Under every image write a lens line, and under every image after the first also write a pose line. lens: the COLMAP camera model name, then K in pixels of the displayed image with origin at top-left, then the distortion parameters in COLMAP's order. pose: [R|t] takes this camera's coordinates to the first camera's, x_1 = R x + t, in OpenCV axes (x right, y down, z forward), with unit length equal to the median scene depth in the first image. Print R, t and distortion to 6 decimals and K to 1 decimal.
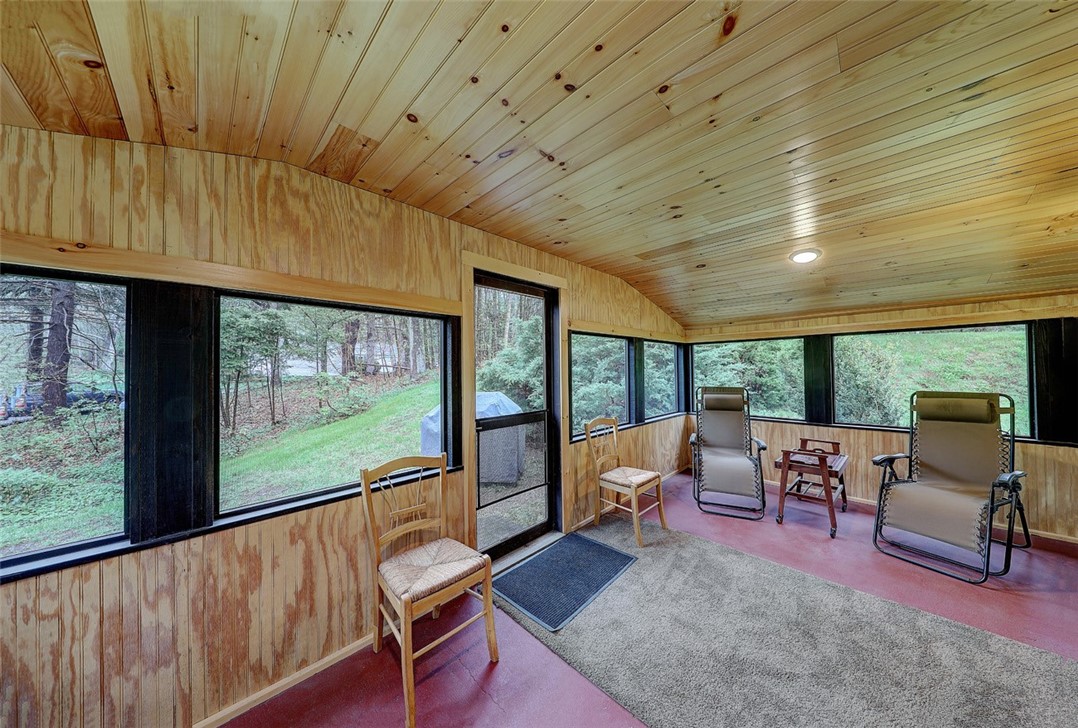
lens RADIAL K [[339.5, 0, 539.0], [0, 339.5, 364.0], [0, 0, 1]] dist [-0.000165, -0.000056]
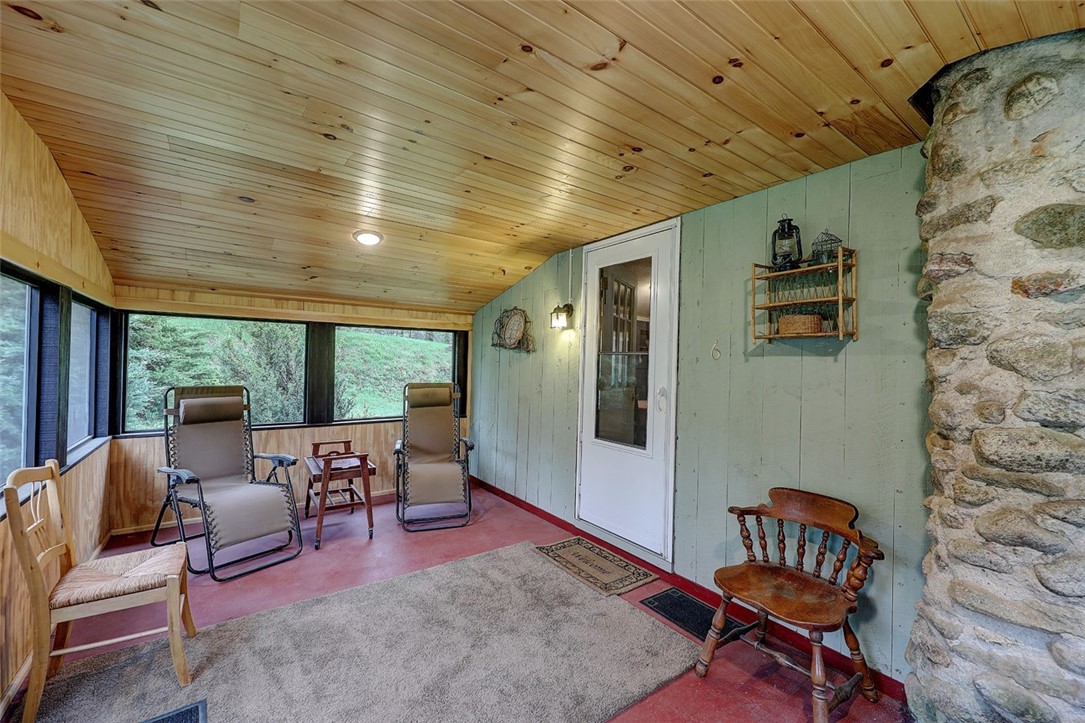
lens RADIAL K [[468.8, 0, 542.5], [0, 468.8, 361.5], [0, 0, 1]] dist [0.014604, -0.000083]
pose [[0.128980, 0.019497, 0.991455, -0.384662], [-0.038075, 0.999167, -0.014695, 0.013170], [-0.990916, -0.035854, 0.129615, 0.352303]]
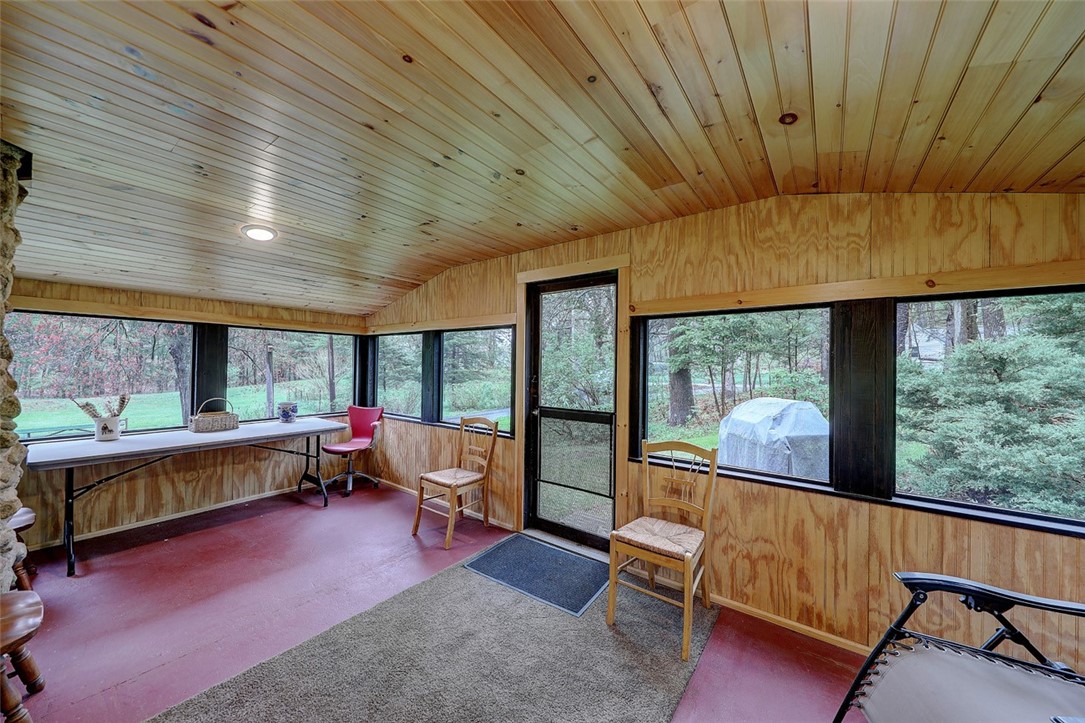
lens RADIAL K [[378.1, 0, 542.5], [0, 378.1, 361.5], [0, 0, 1]] dist [0.000152, 0.000004]
pose [[0.134386, 0.005524, -0.990914, 1.033793], [0.005147, 0.999967, 0.006273, -0.003372], [0.990916, -0.005943, 0.134353, 0.751913]]
